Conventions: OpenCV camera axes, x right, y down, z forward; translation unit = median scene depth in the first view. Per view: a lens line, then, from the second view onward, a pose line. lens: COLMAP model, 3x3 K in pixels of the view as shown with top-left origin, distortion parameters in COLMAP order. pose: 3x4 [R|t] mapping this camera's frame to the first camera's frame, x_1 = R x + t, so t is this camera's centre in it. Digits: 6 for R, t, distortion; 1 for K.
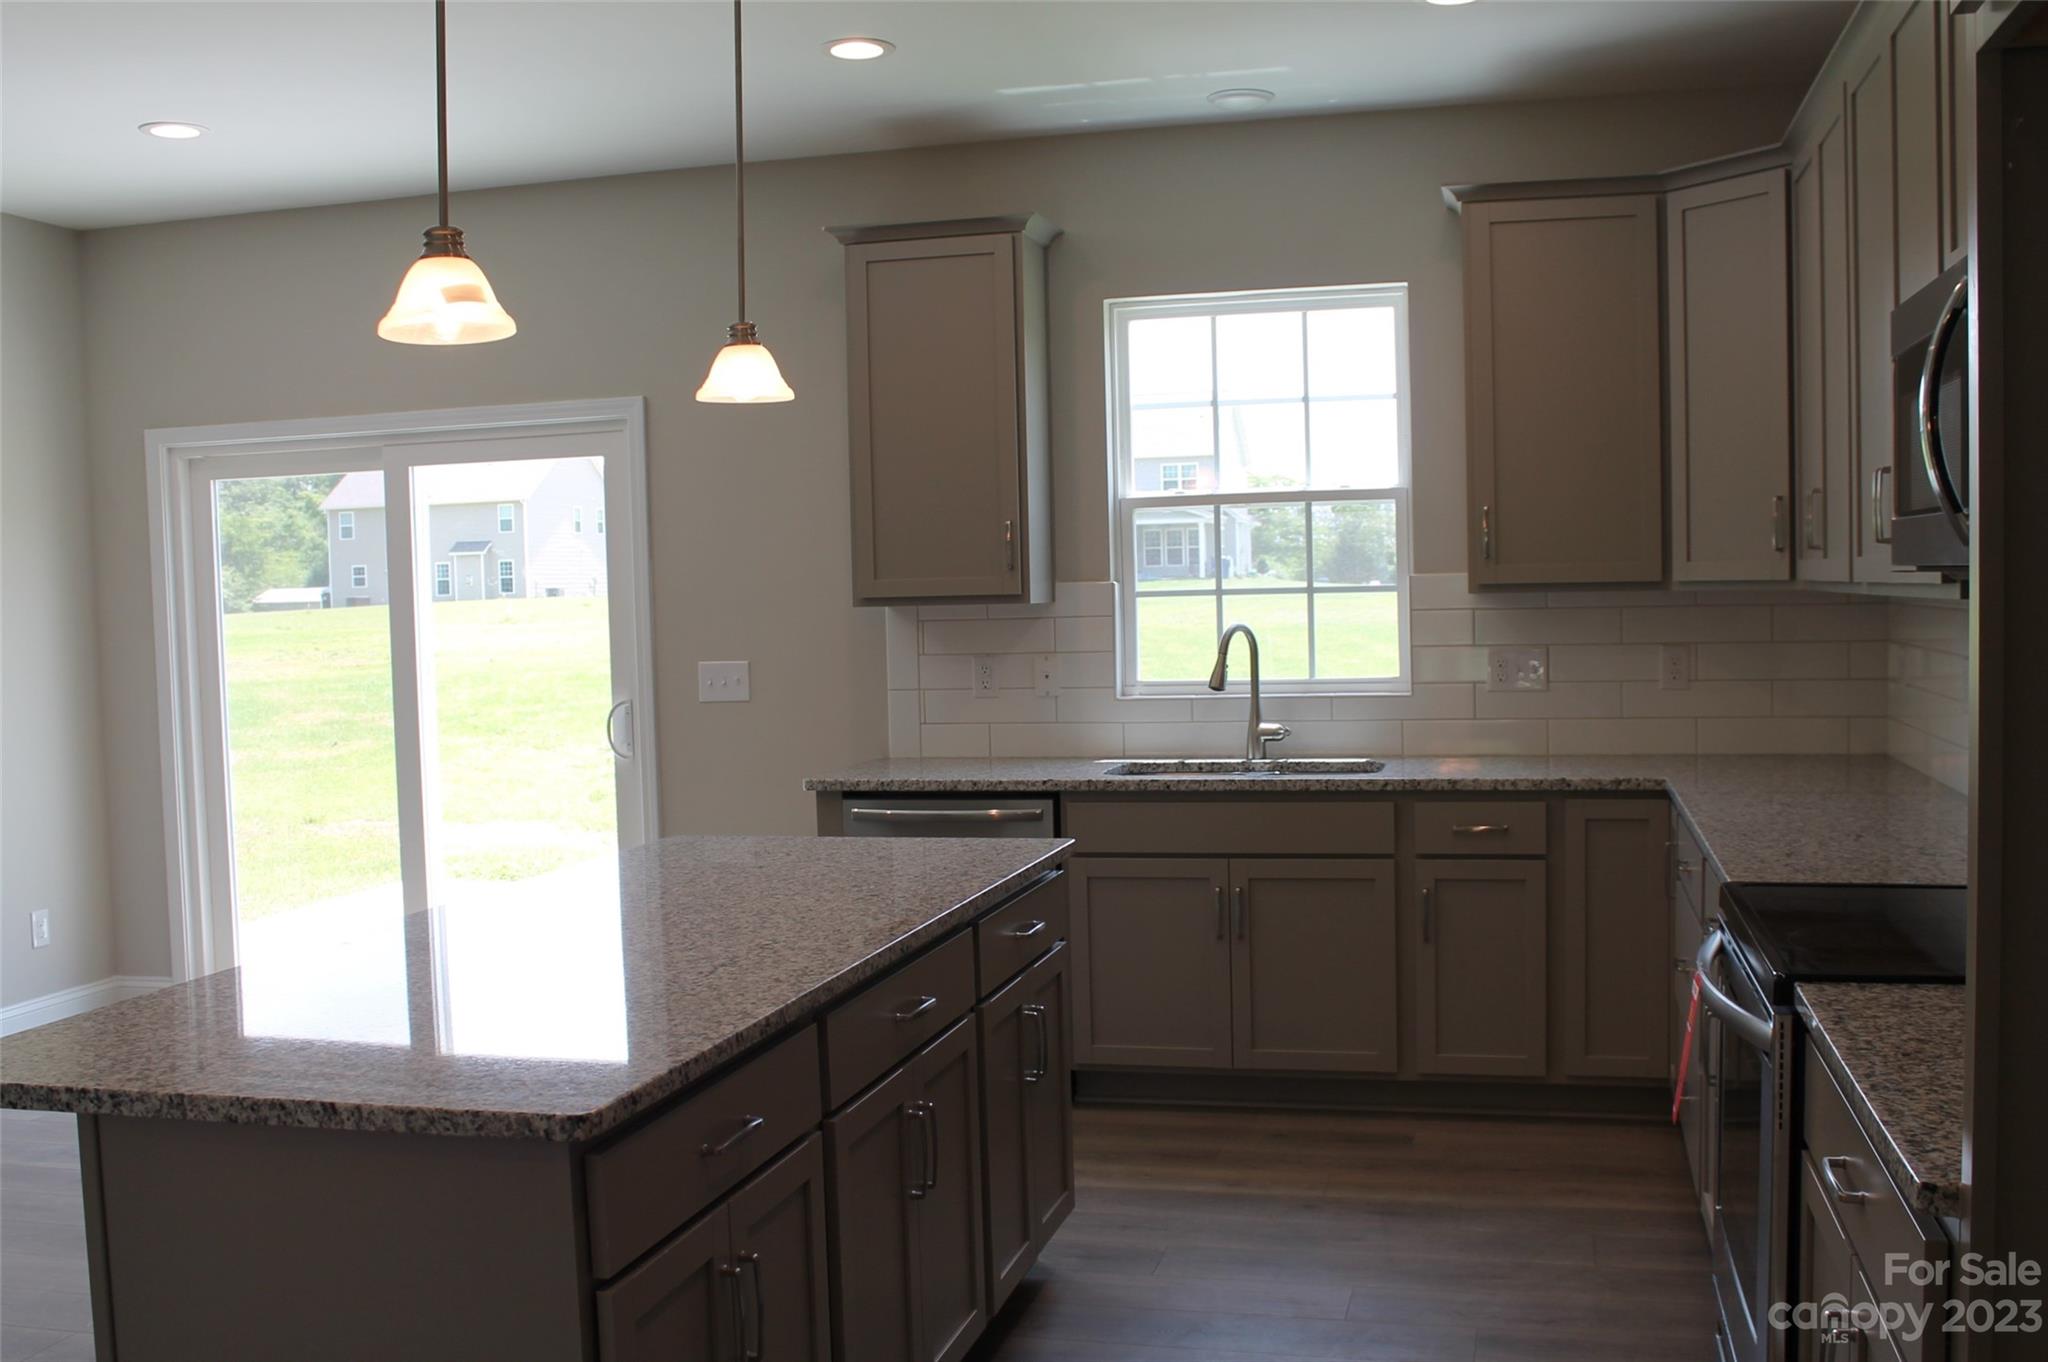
lens RADIAL K [[1951.4, 0, 1024.0], [0, 1951.4, 681.0], [0, 0, 1]] dist [-0.141510, 0.143414]
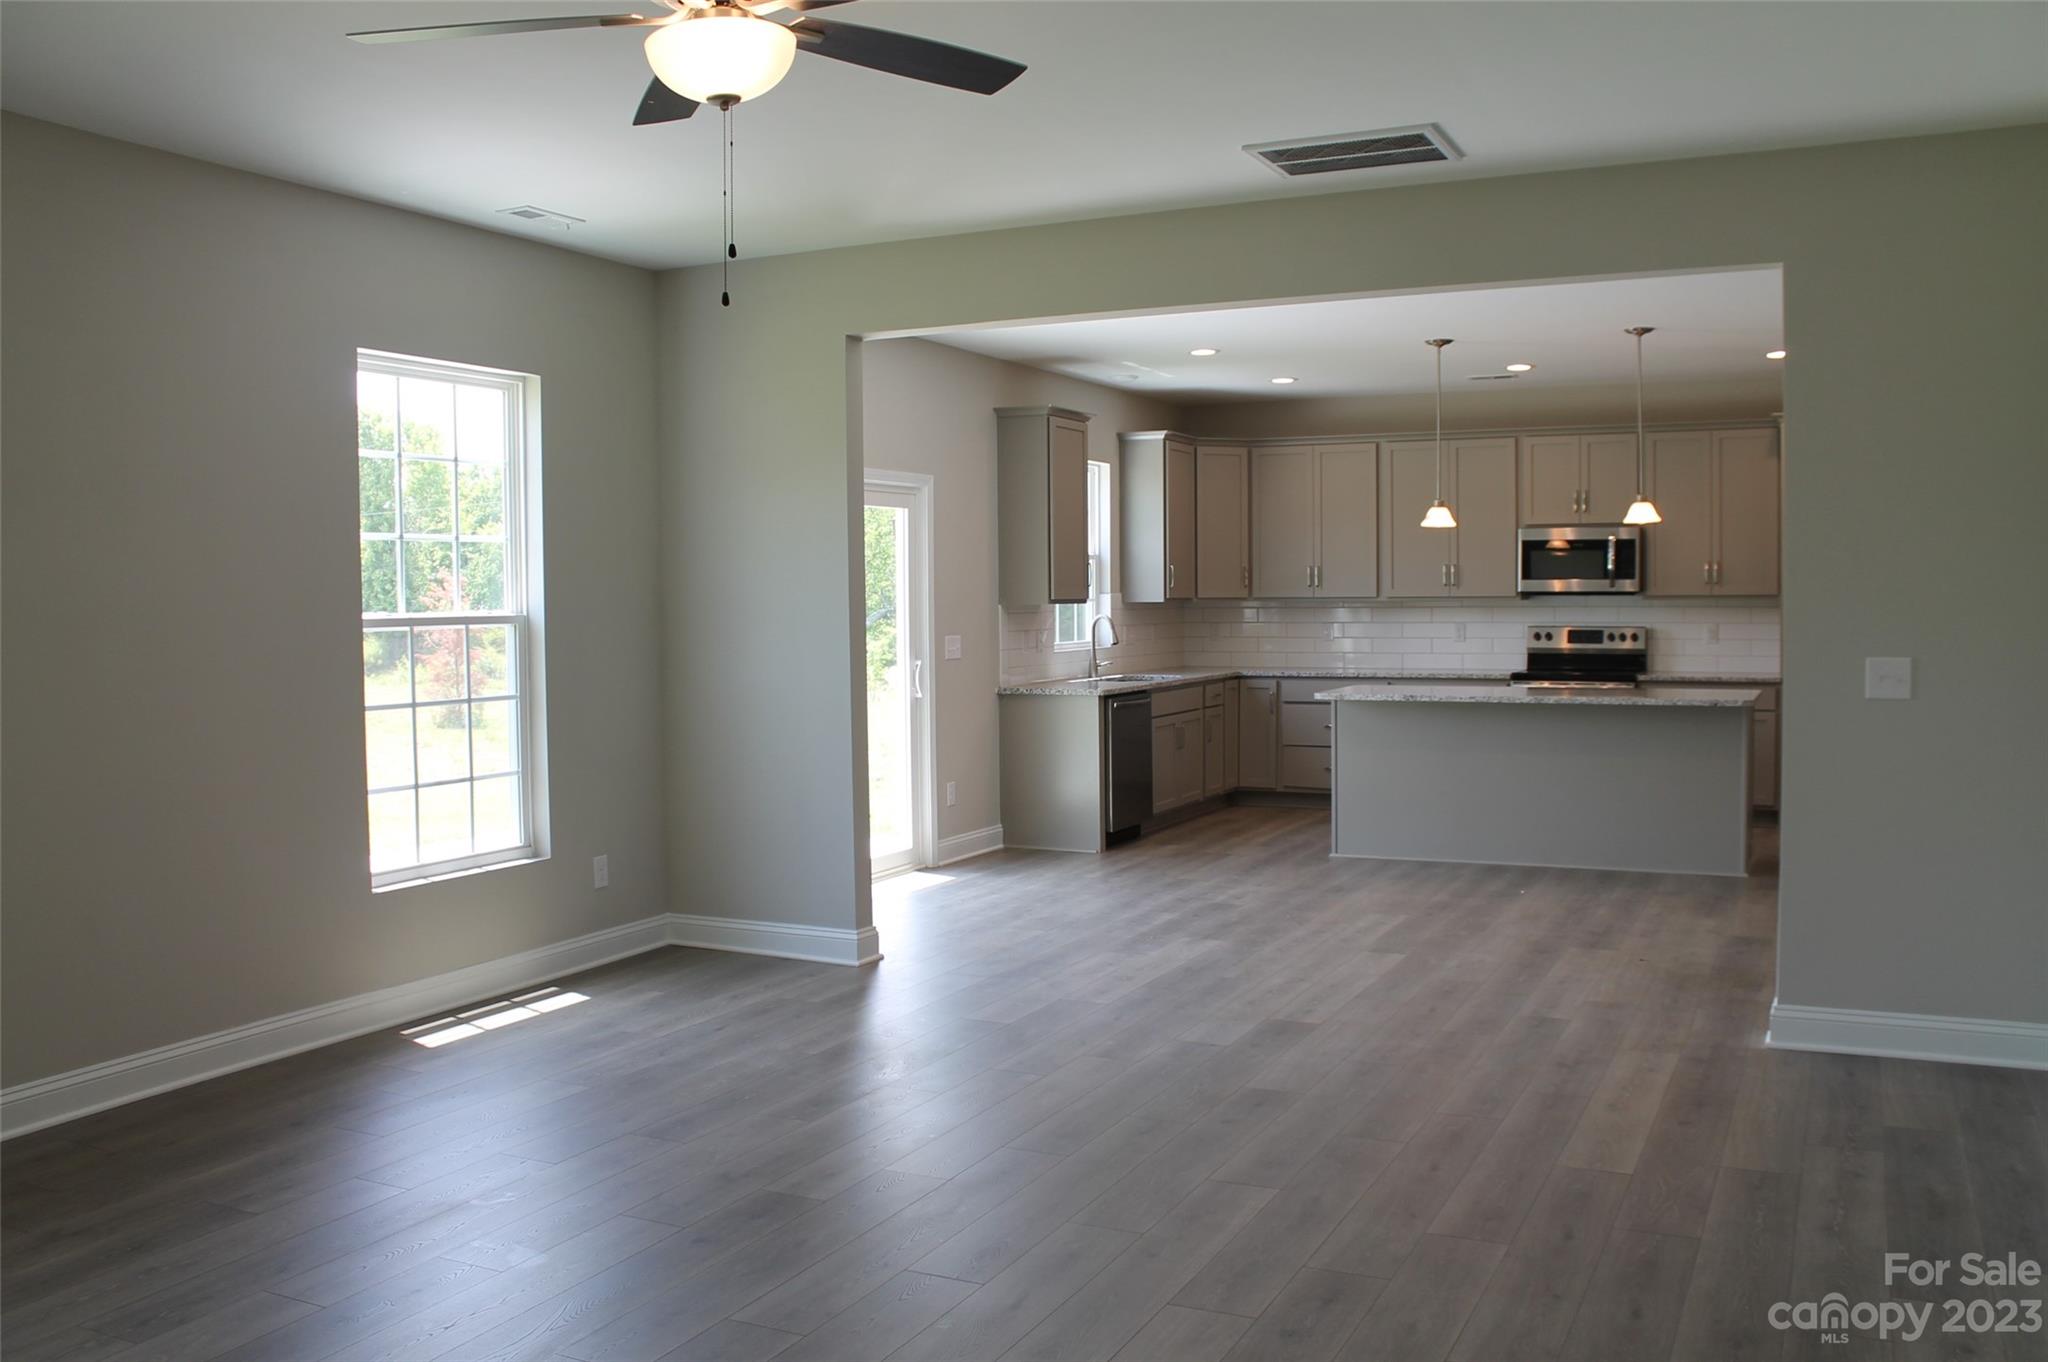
lens RADIAL K [[1747.5, 0, 1024.0], [0, 1747.5, 681.0], [0, 0, 1]] dist [-0.171589, 0.173434]
pose [[0.205771, -0.025338, 0.978272, -1.890087], [0.055882, 0.998338, 0.014104, 0.012288], [-0.977003, 0.051765, 0.206845, 0.725007]]
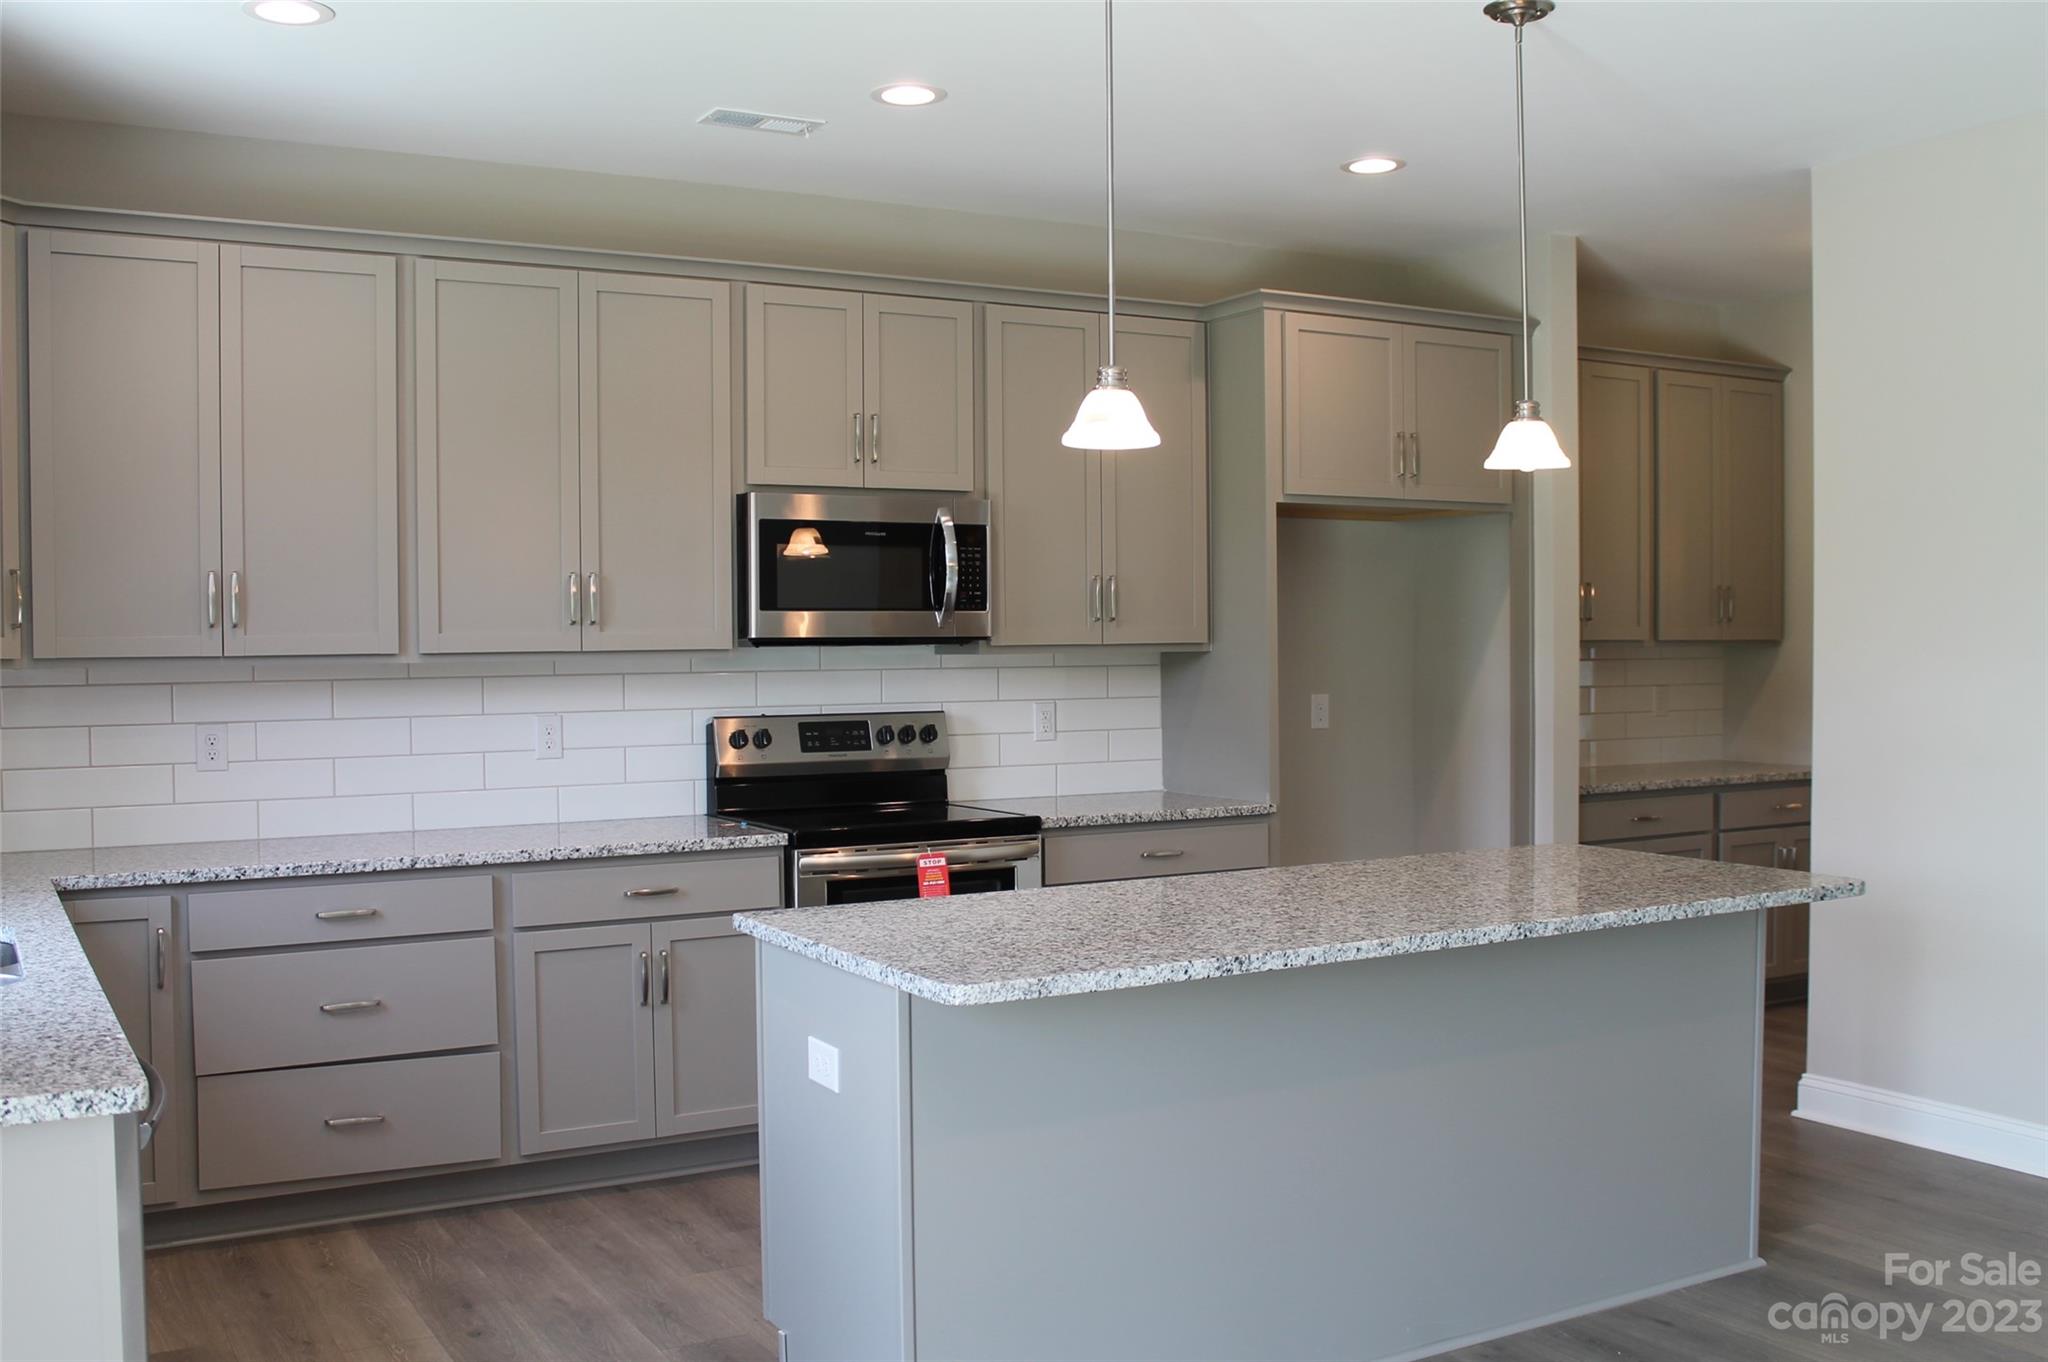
lens RADIAL K [[1951.4, 0, 1024.0], [0, 1951.4, 681.0], [0, 0, 1]] dist [-0.141510, 0.143414]
pose [[-0.693408, 0.012289, 0.720440, -0.560208], [0.063196, 0.997039, 0.043818, -0.045882], [-0.717768, 0.075913, -0.692132, 1.165806]]
